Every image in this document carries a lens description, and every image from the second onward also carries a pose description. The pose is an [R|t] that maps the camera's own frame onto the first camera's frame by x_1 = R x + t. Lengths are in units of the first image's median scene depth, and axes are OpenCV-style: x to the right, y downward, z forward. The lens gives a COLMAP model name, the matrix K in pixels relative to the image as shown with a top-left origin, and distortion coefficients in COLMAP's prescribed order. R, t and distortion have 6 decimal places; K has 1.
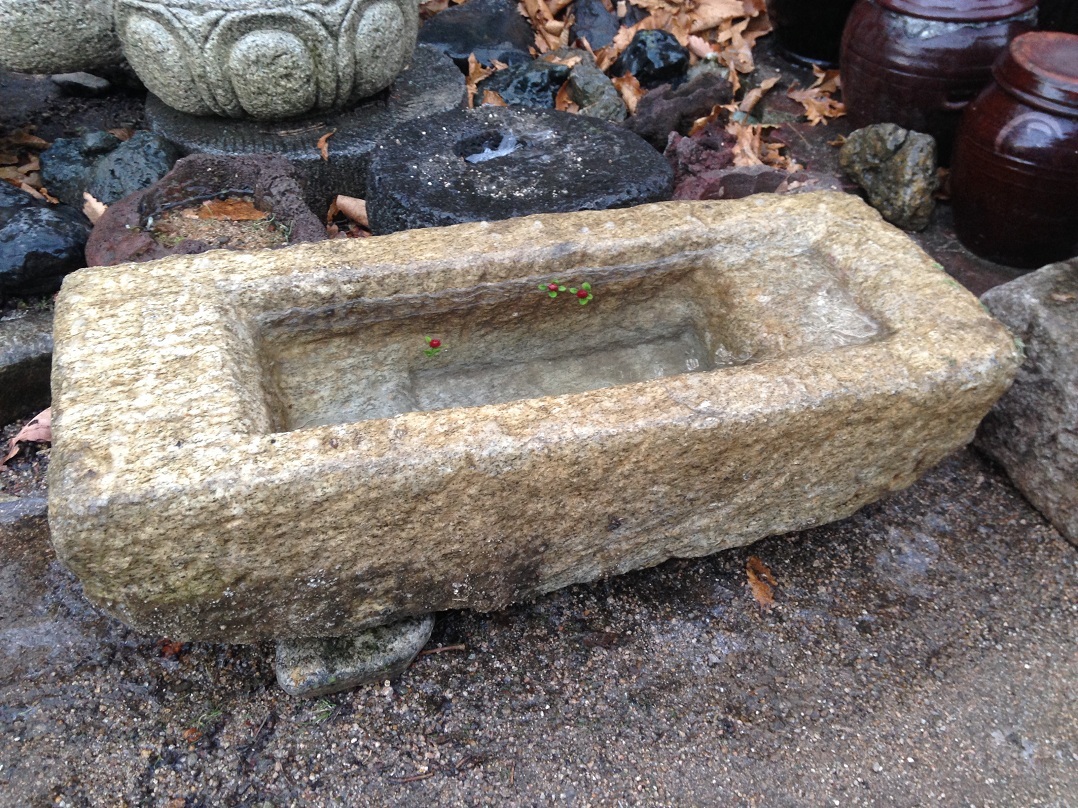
lens RADIAL K [[983.4, 0, 539.0], [0, 983.4, 400.3], [0, 0, 1]] dist [0.076784, 0.000000]
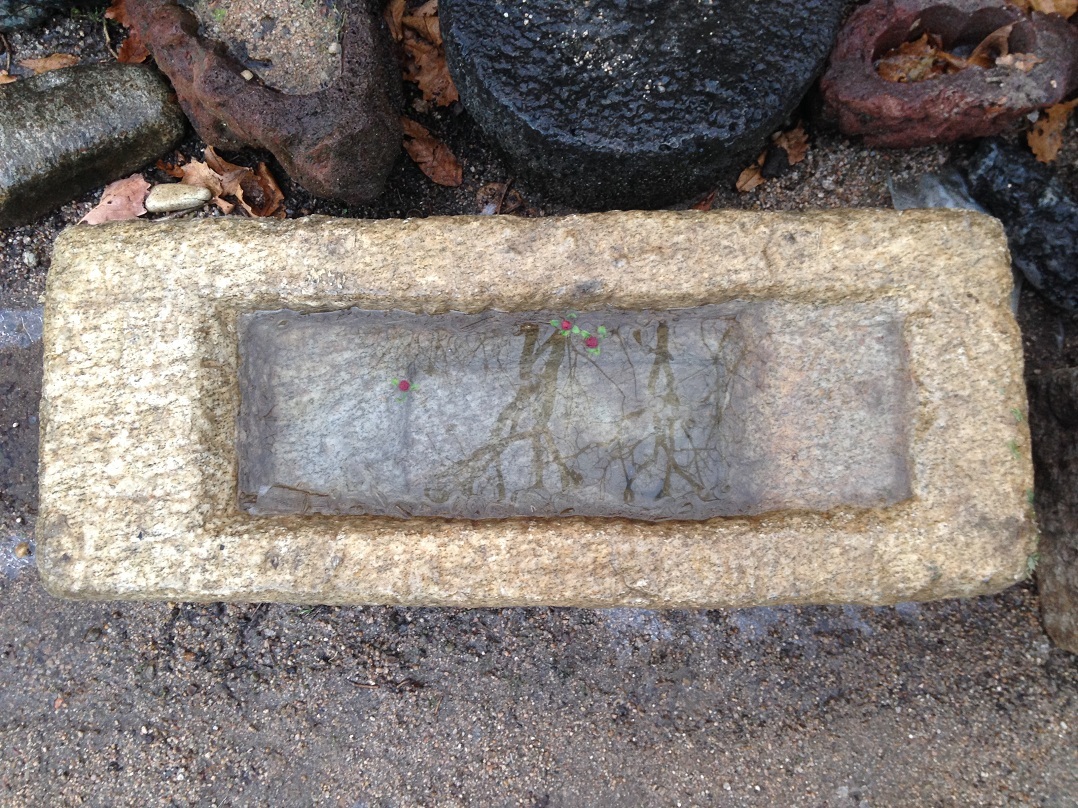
lens RADIAL K [[983.4, 0, 537.0], [0, 983.4, 394.4], [0, 0, 1]] dist [0.076784, 0.000000]
pose [[0.955380, 0.275726, -0.105945, 0.112220], [-0.141849, 0.742882, 0.654221, -0.721045], [0.259090, -0.610002, 0.748846, 0.316117]]
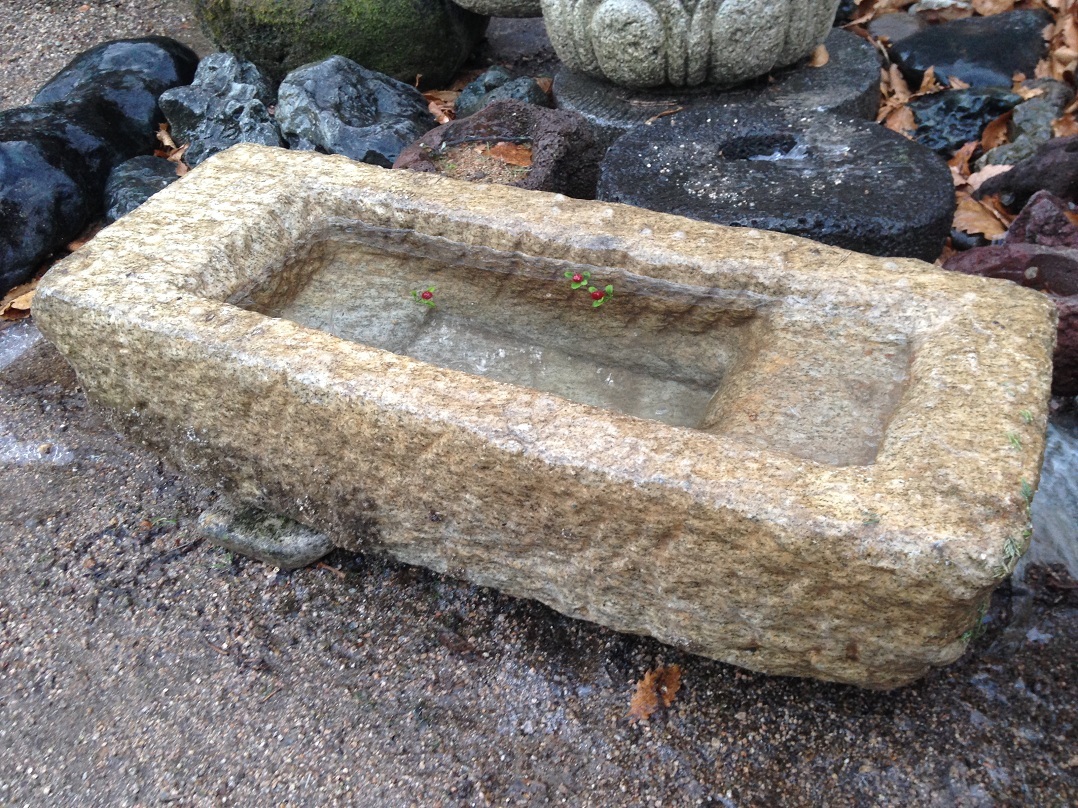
lens RADIAL K [[983.4, 0, 538.2], [0, 983.4, 404.1], [0, 0, 1]] dist [0.076784, 0.000000]
pose [[0.723112, 0.361722, -0.588444, 0.630147], [-0.367022, 0.922913, 0.116308, -0.110989], [0.585154, 0.131868, 0.800129, 0.292006]]
